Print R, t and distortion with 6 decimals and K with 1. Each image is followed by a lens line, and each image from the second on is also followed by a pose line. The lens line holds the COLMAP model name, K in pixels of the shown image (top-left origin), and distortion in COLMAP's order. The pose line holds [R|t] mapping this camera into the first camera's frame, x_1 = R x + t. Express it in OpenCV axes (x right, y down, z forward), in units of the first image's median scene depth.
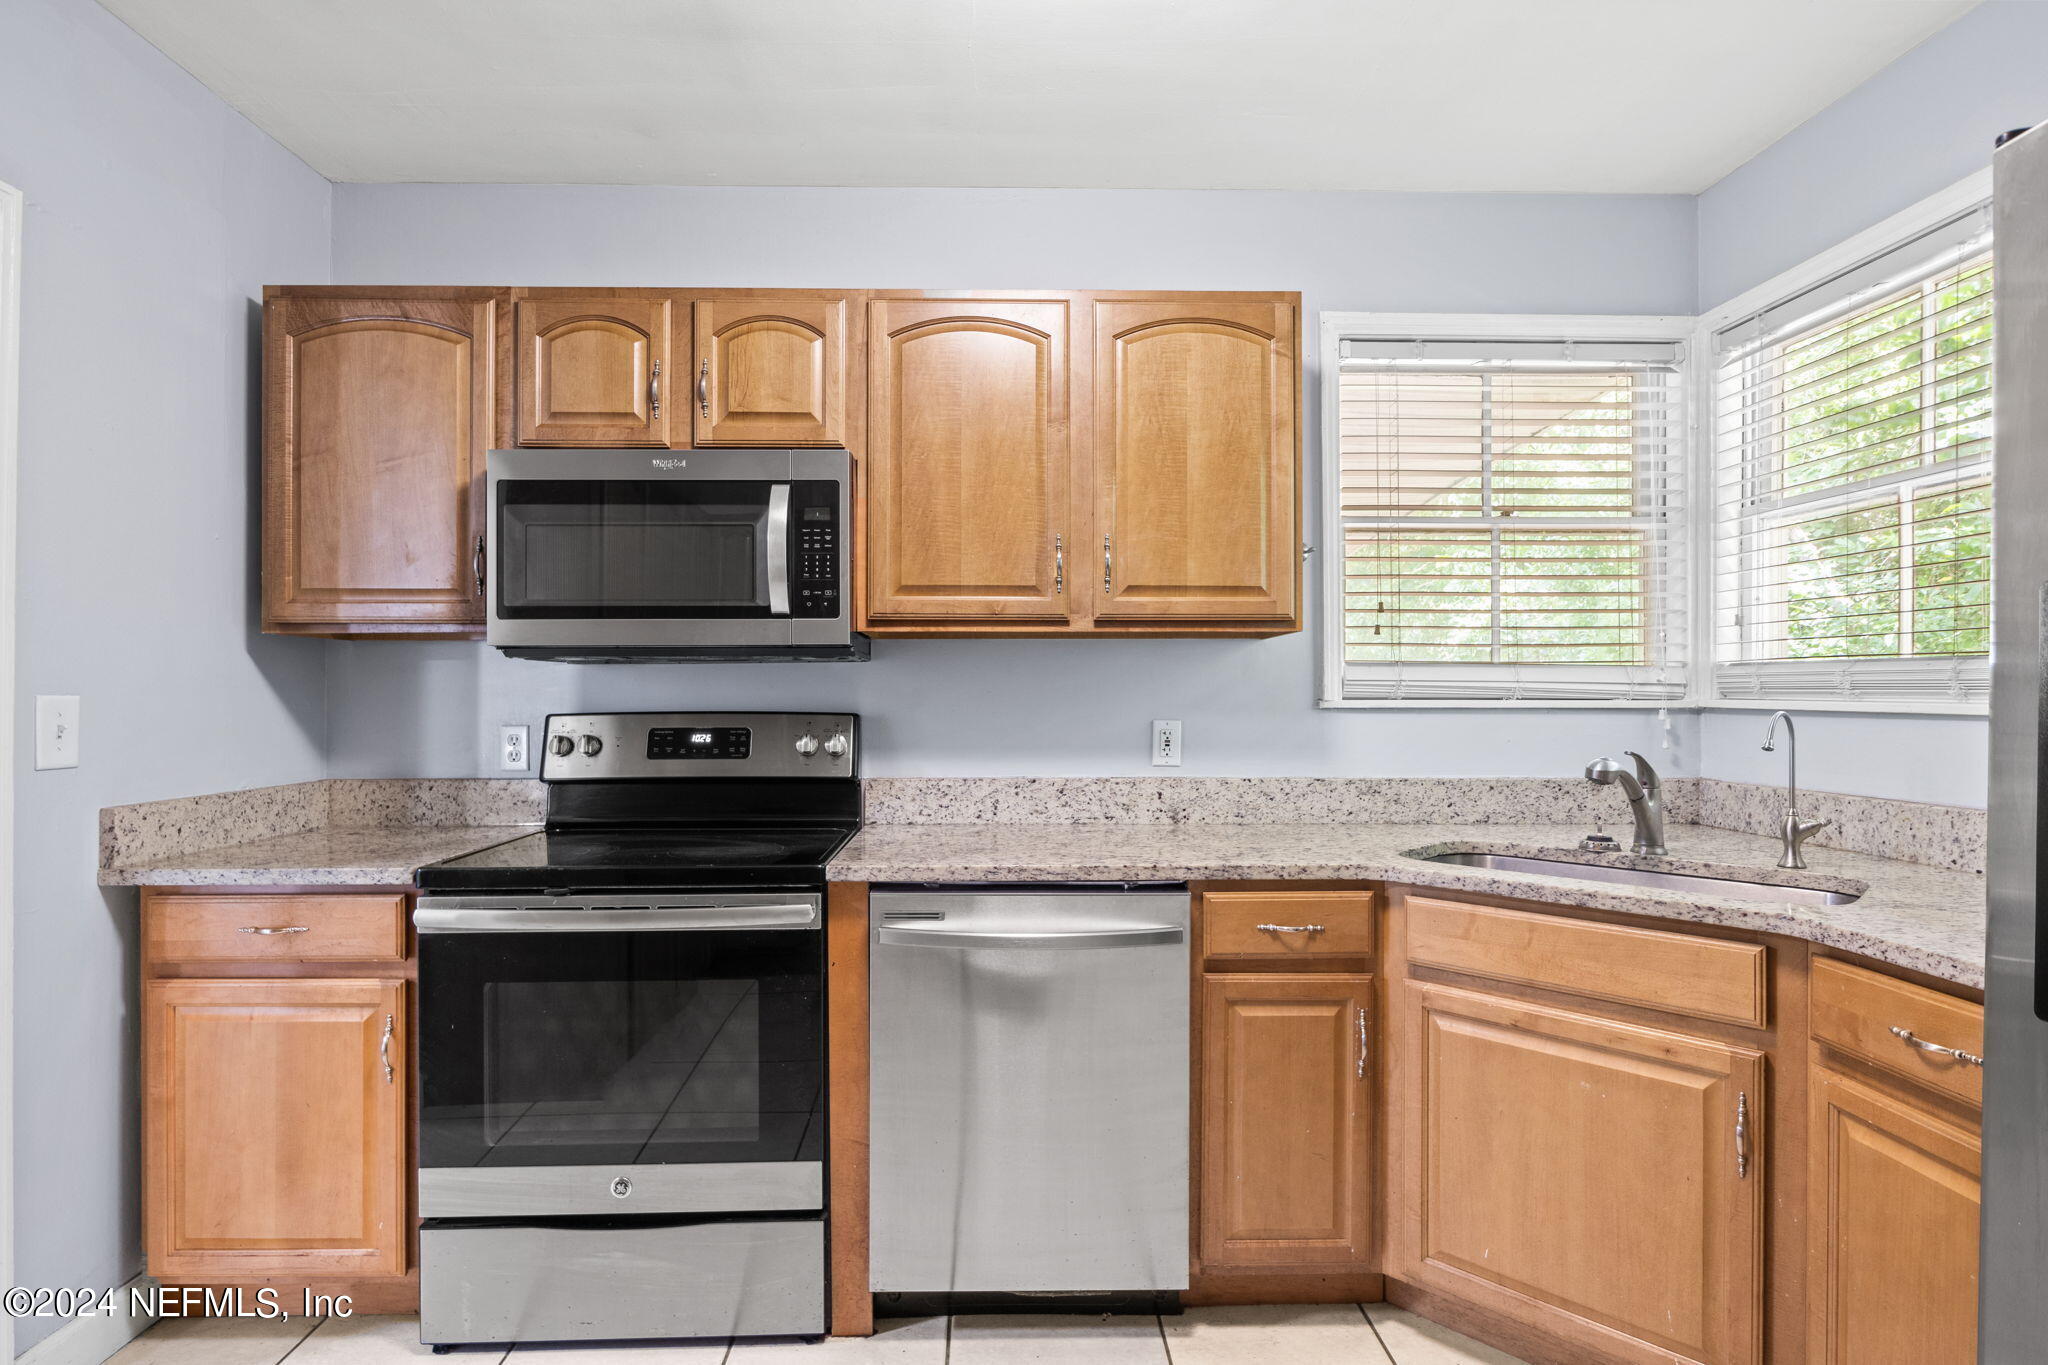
lens RADIAL K [[1036.0, 0, 1012.0], [0, 1036.0, 681.9], [0, 0, 1]] dist [-0.010074, 0.003600]
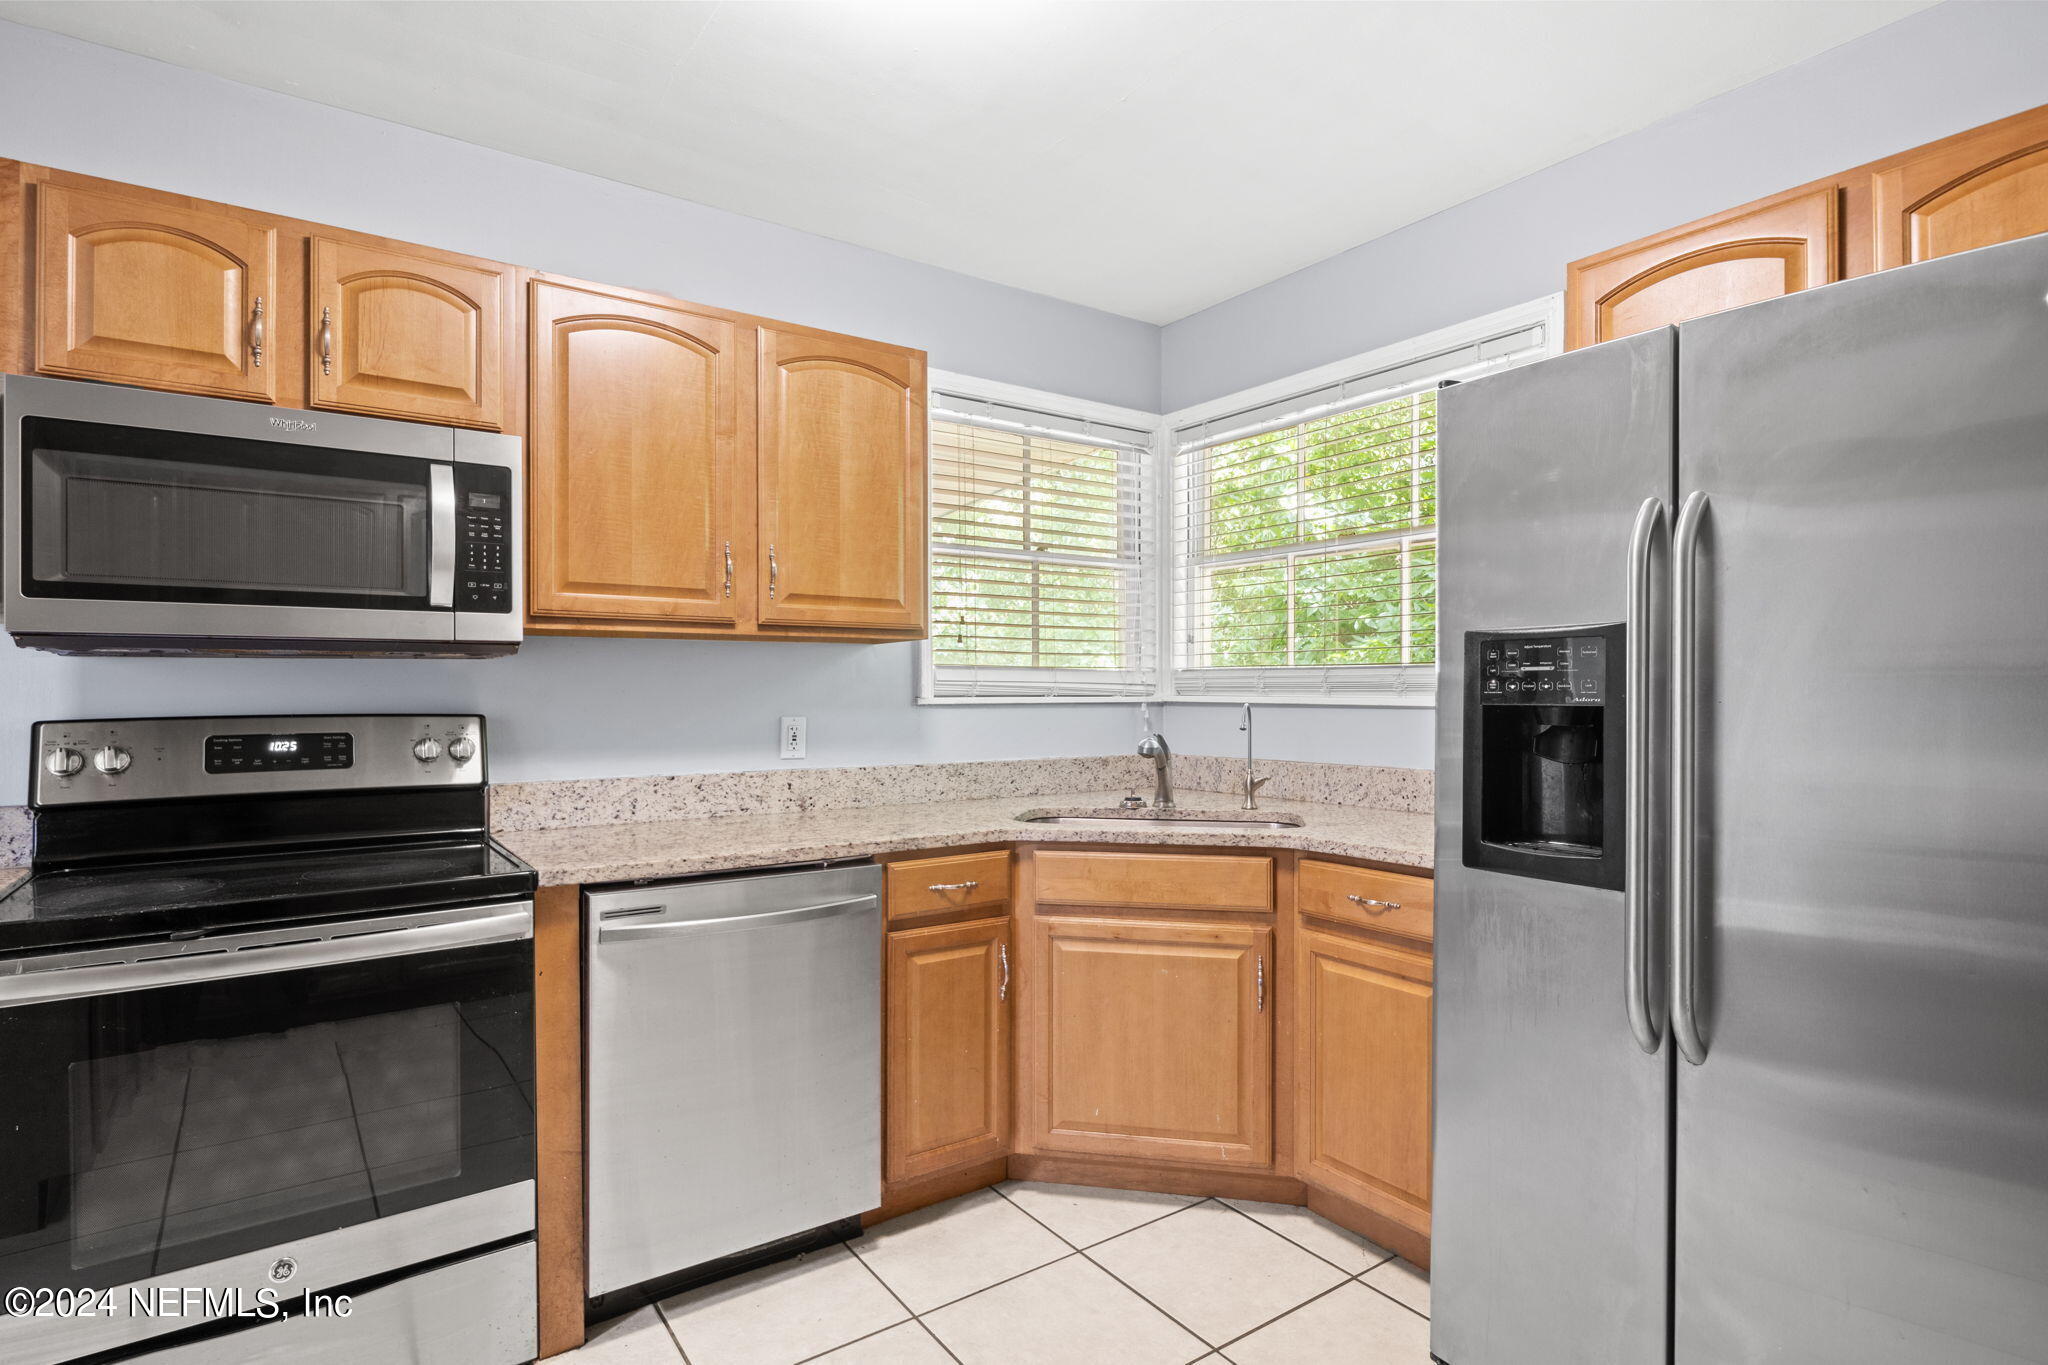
lens RADIAL K [[1036.0, 0, 1024.8], [0, 1036.0, 680.1], [0, 0, 1]] dist [-0.010074, 0.003600]
pose [[0.829944, 0.004160, 0.557831, -0.295473], [-0.003825, 0.999991, -0.001765, -0.000758], [-0.557833, -0.000669, 0.829953, -0.044596]]
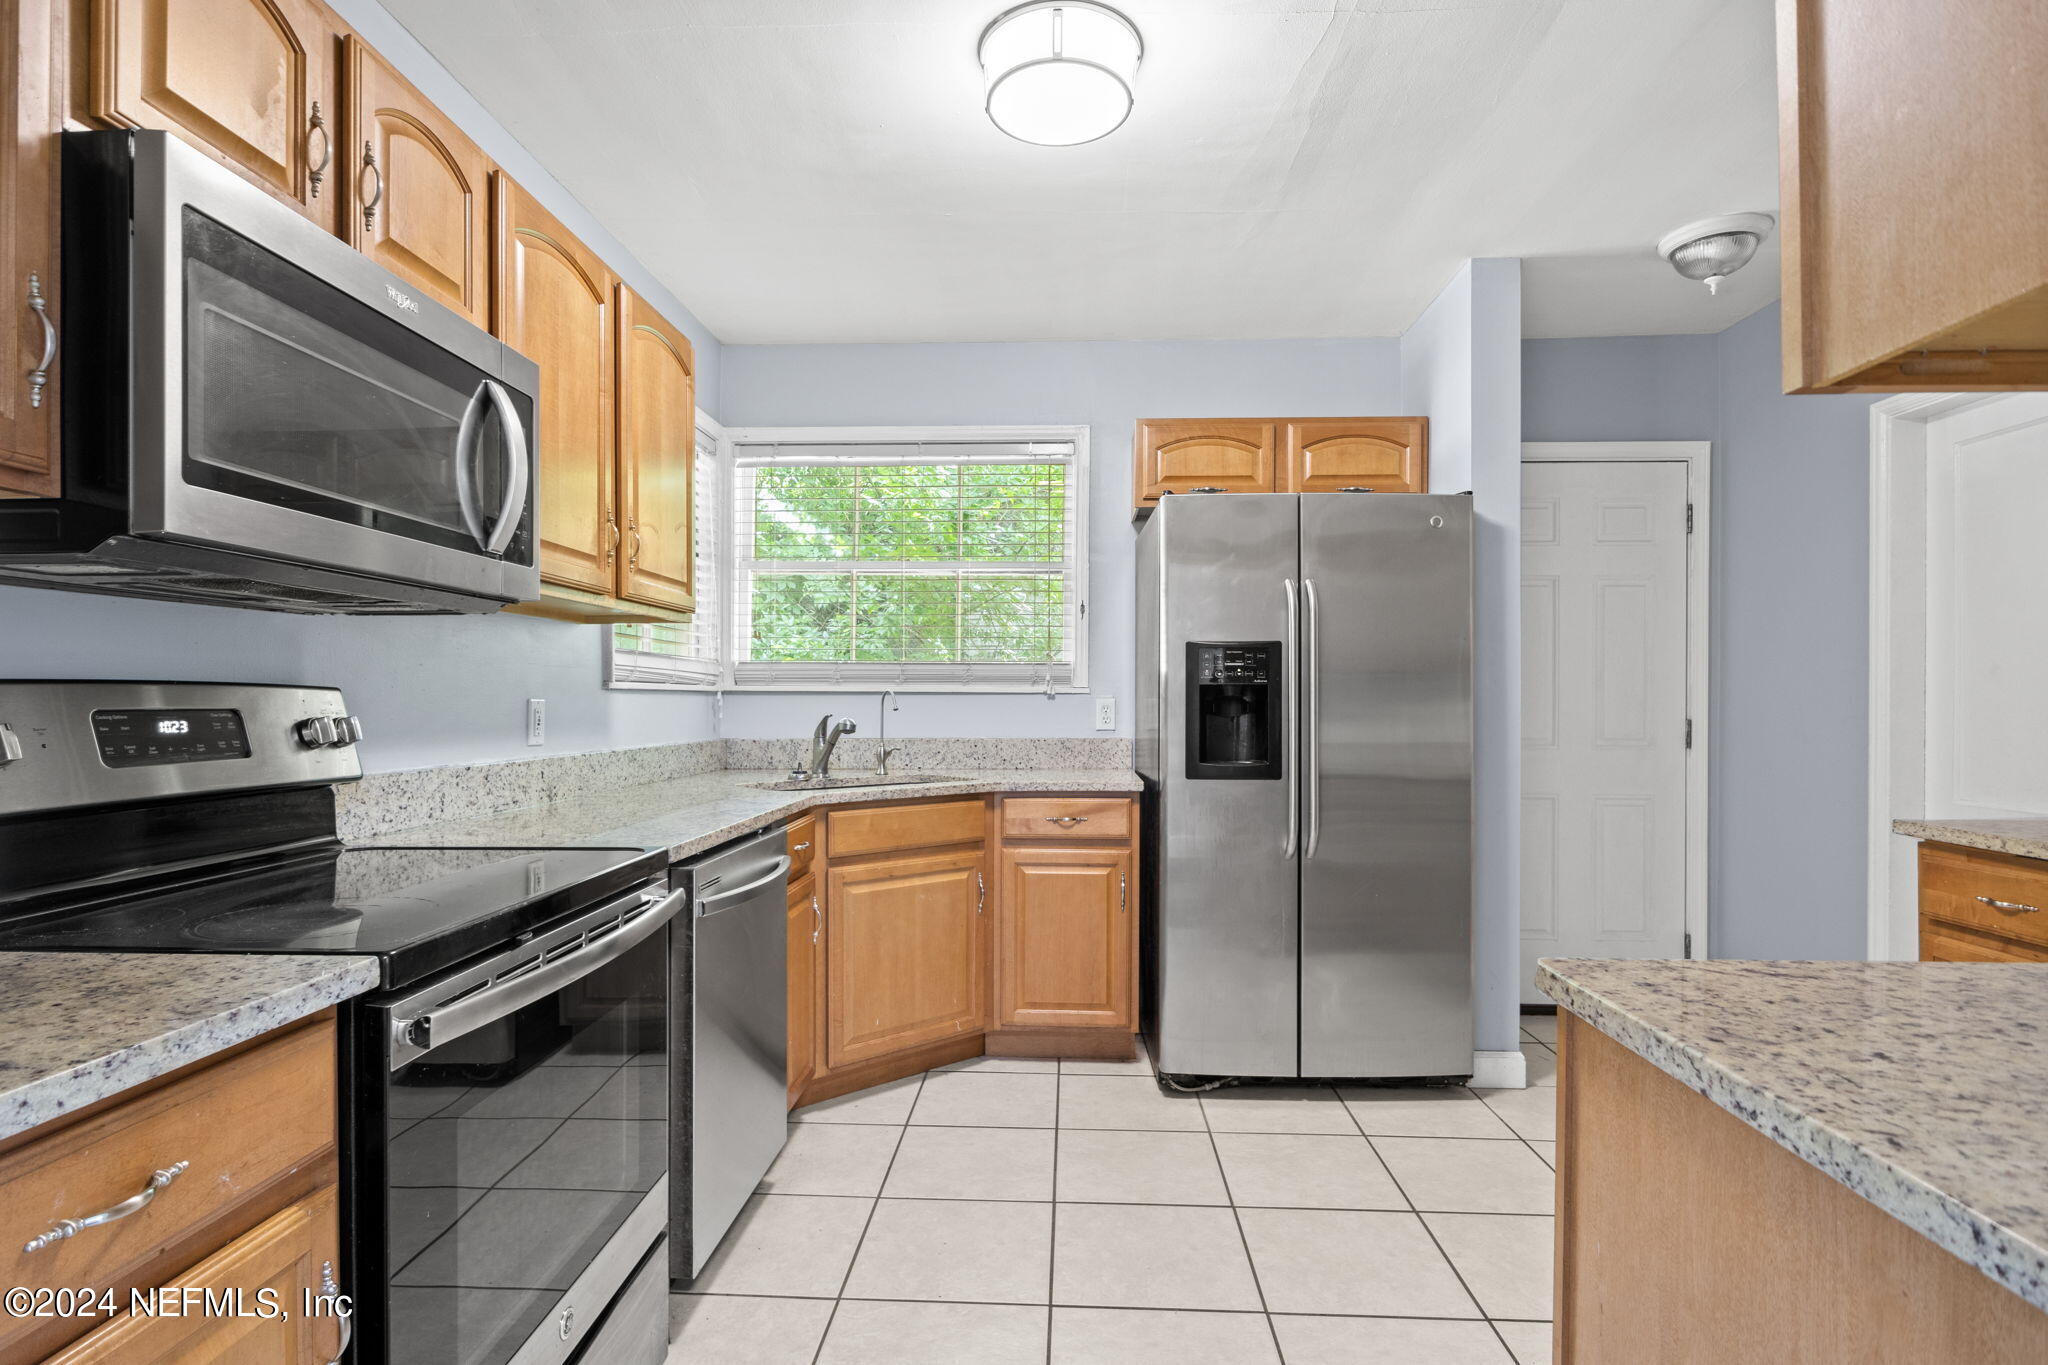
lens RADIAL K [[1036.0, 0, 1035.4], [0, 1036.0, 697.4], [0, 0, 1]] dist [-0.010074, 0.003600]
pose [[0.060040, 0.002848, 0.998192, -0.930909], [-0.010295, 0.999945, -0.002234, 0.037634], [-0.998143, -0.010142, 0.060066, 0.537343]]
